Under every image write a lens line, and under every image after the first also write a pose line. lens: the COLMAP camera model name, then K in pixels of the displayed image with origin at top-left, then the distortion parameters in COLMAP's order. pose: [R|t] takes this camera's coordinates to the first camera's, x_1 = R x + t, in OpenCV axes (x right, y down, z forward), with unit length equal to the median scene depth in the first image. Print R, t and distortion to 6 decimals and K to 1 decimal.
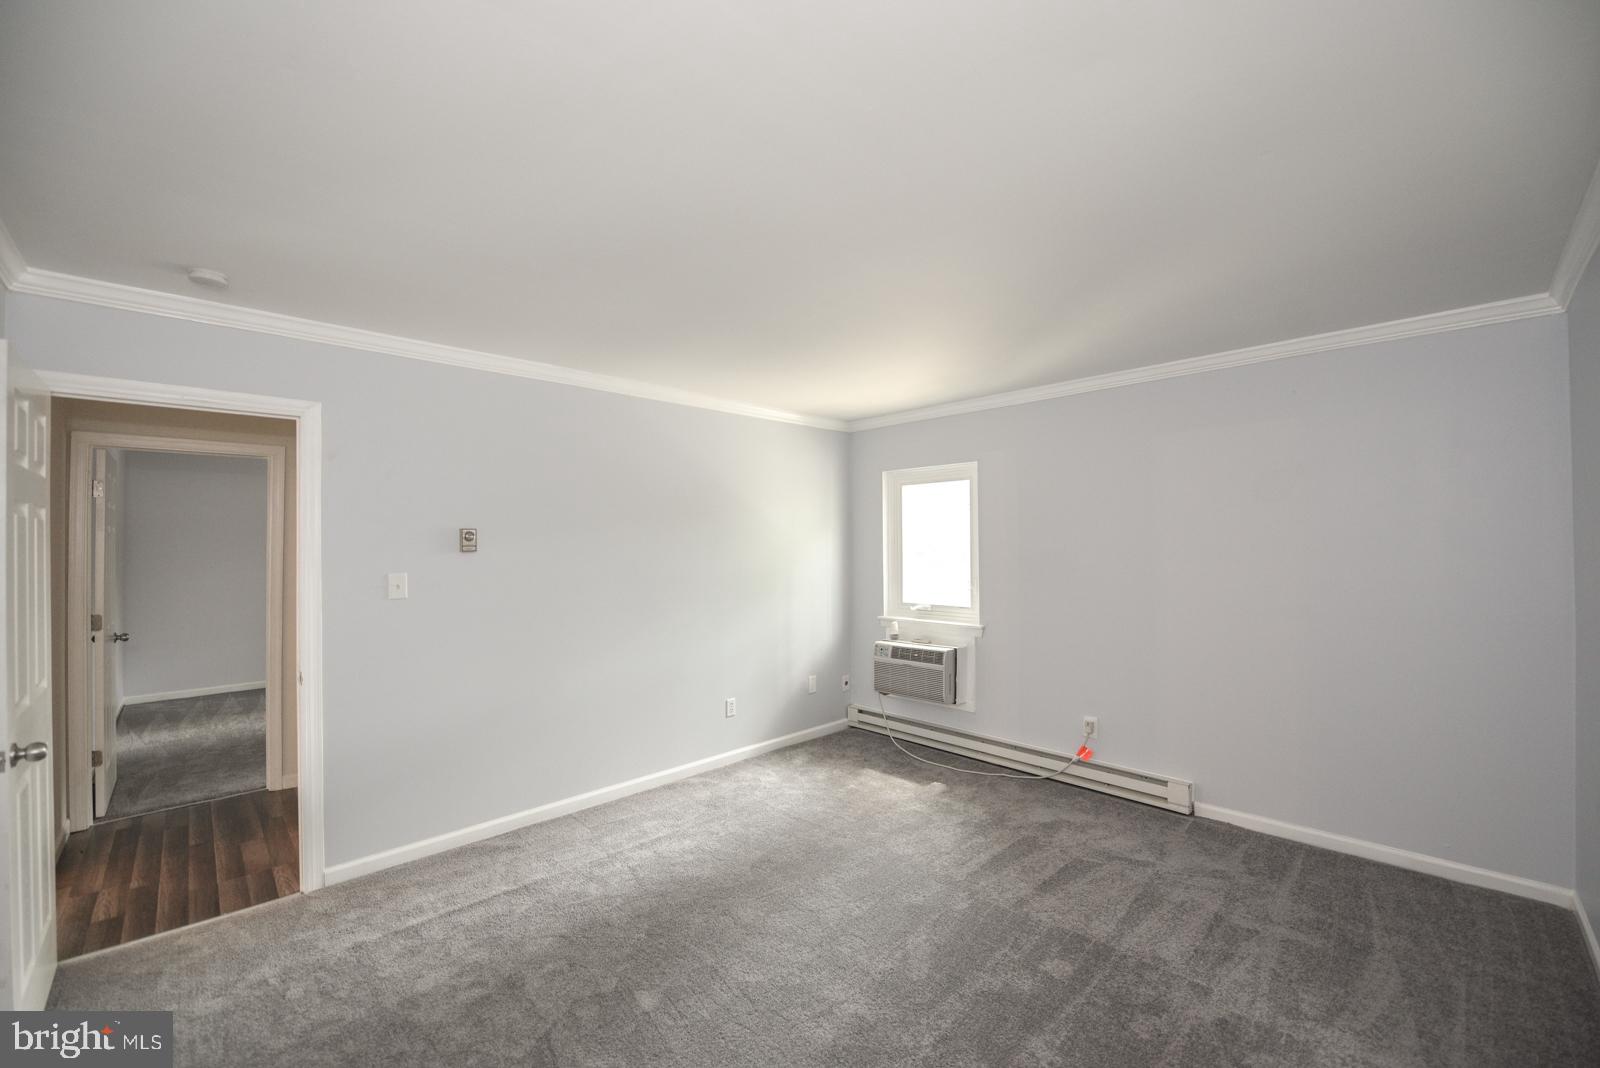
lens RADIAL K [[641.3, 0, 810.6], [0, 641.3, 539.0], [0, 0, 1]] dist [-0.015492, -0.001940]
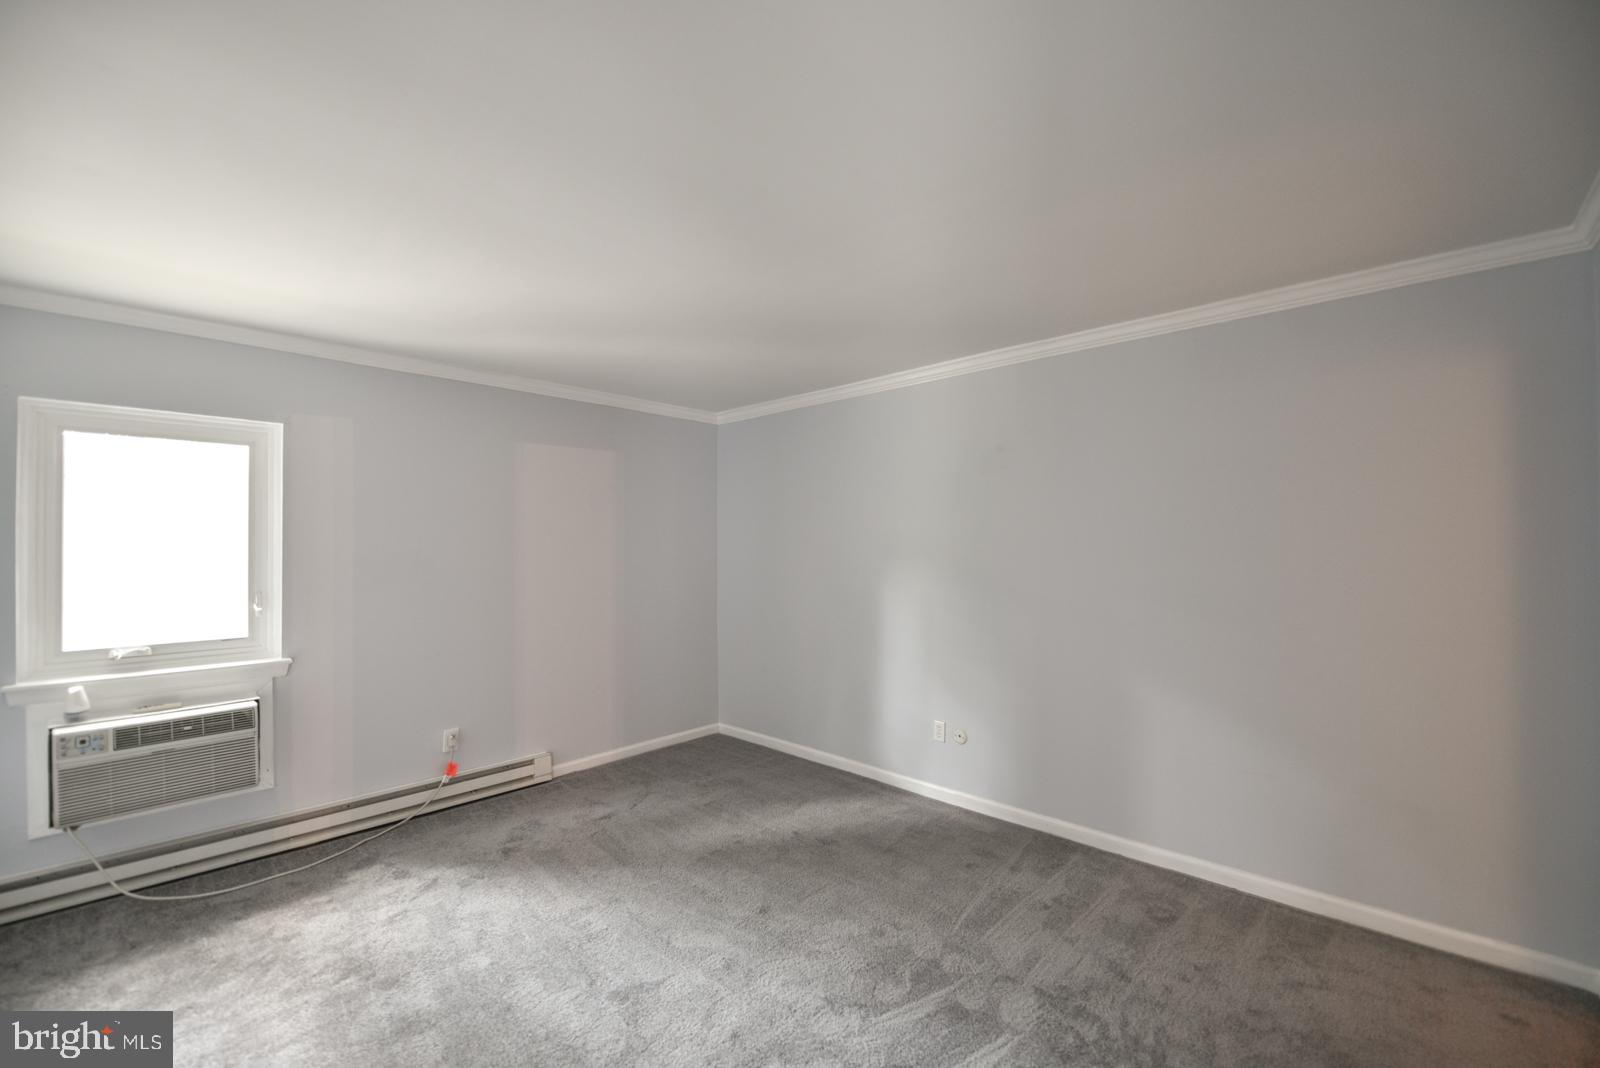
lens RADIAL K [[641.3, 0, 808.4], [0, 641.3, 546.6], [0, 0, 1]] dist [-0.015492, -0.001940]
pose [[-0.053433, 0.005473, 0.998556, -0.457280], [-0.011704, 0.999913, -0.006107, 0.009768], [-0.998503, -0.012014, -0.053364, 0.467291]]
